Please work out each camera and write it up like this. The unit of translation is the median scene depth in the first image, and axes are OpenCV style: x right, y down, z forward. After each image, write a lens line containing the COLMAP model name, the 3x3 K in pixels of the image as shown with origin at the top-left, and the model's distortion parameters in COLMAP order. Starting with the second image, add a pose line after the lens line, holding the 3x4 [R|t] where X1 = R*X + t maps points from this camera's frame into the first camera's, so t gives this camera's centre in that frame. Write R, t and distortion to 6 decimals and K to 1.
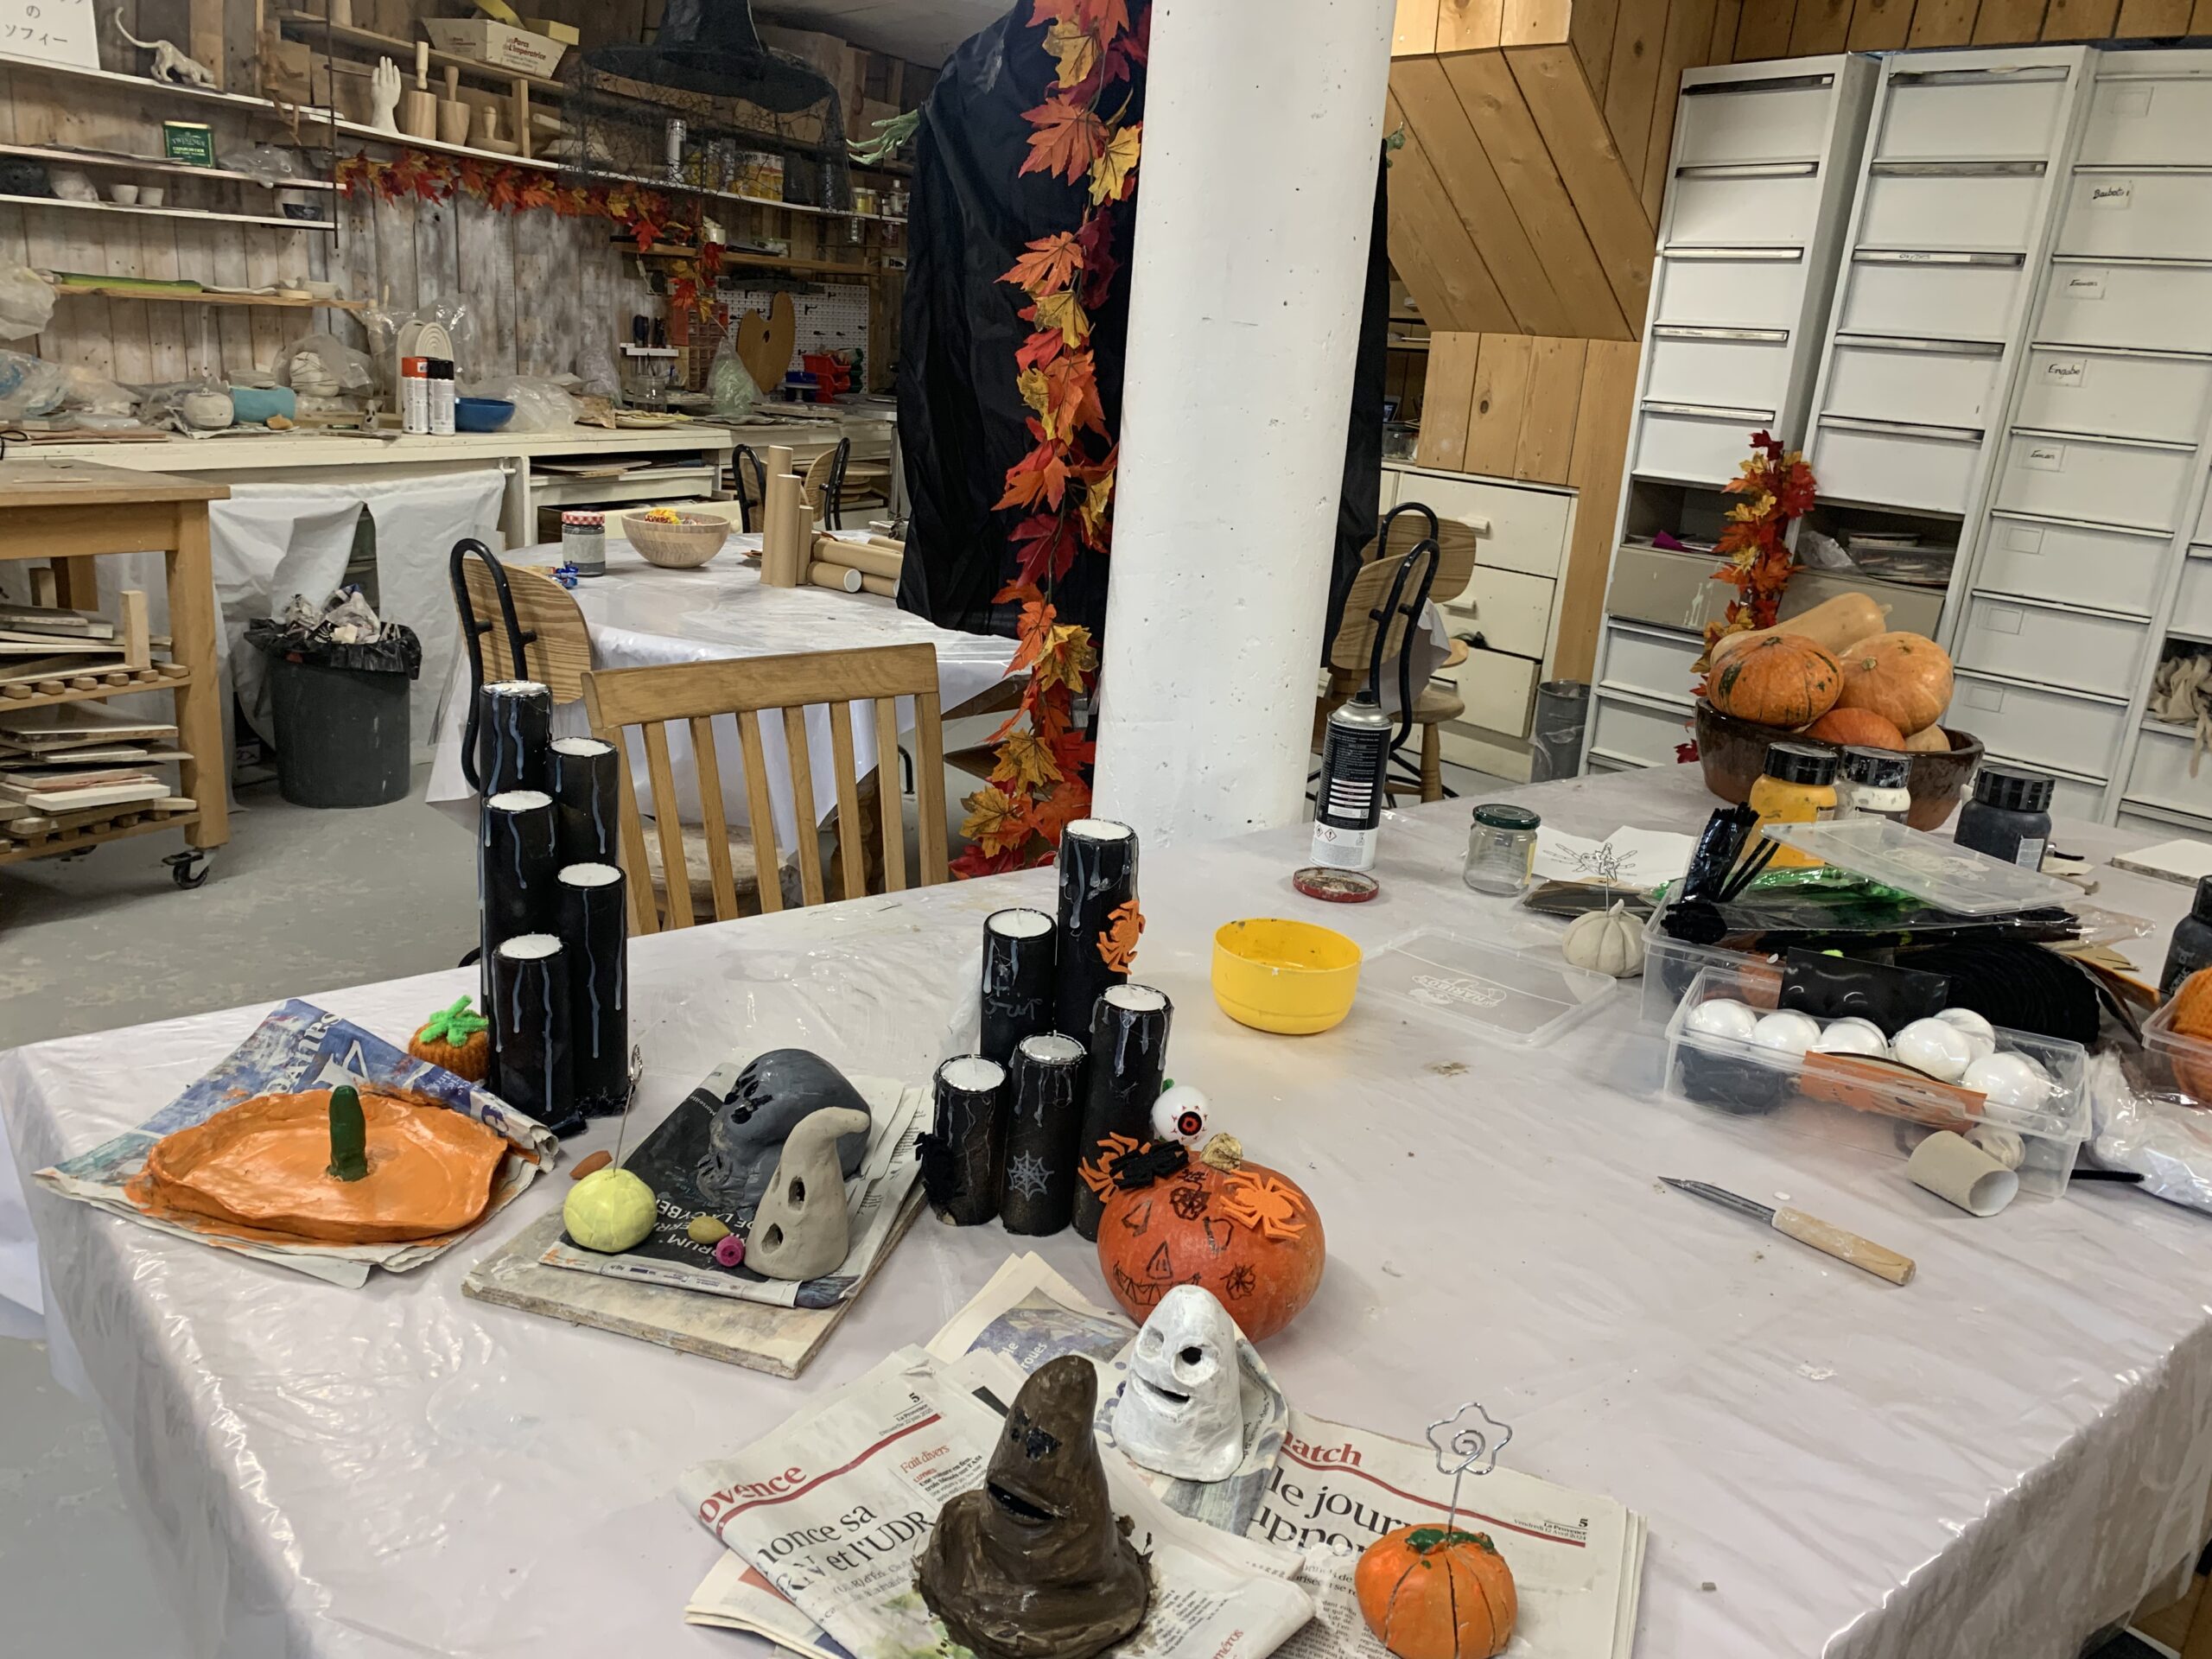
lens RADIAL K [[1666.1, 0, 1039.0], [0, 1666.1, 826.1], [0, 0, 1]] dist [0.044270, -0.059871]
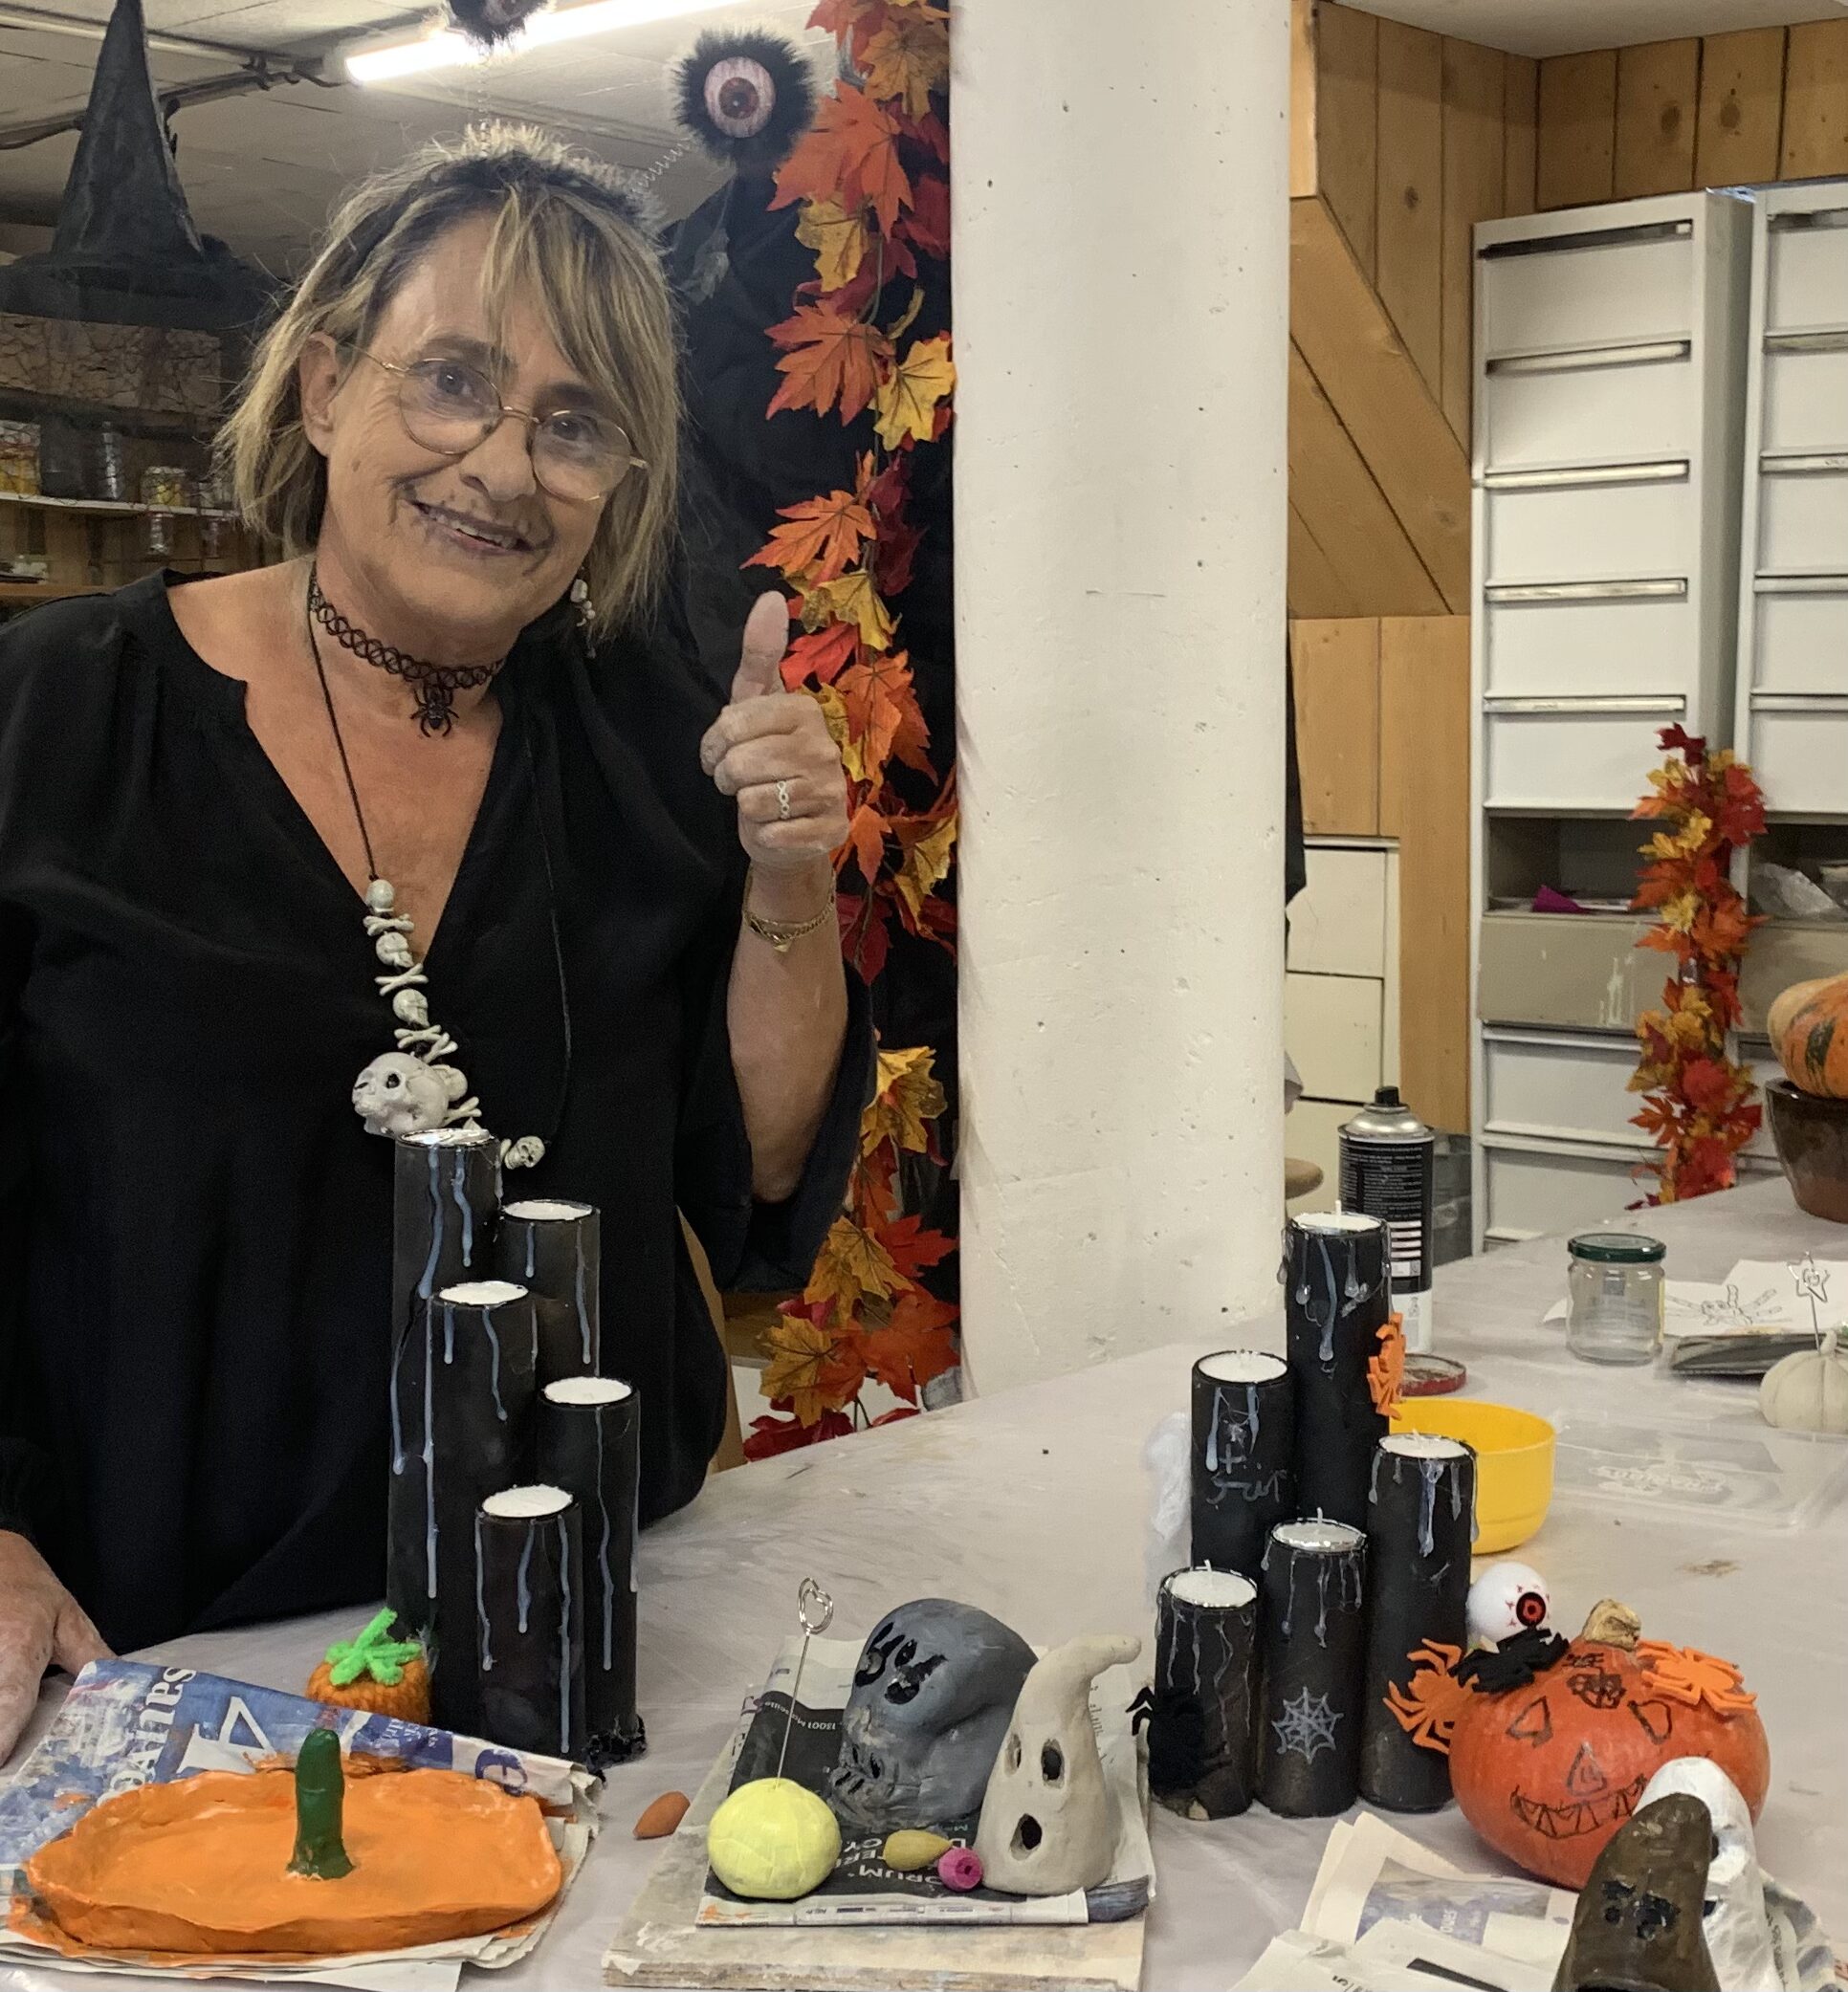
lens RADIAL K [[2852.3, 0, 924.0], [0, 2852.3, 996.0], [0, 0, 1]] dist [0.275222, -1.037353]
pose [[0.978413, -0.095642, 0.183193, -0.188454], [0.126001, 0.978715, -0.161987, 0.044666], [-0.163801, 0.181573, 0.969639, -0.114525]]
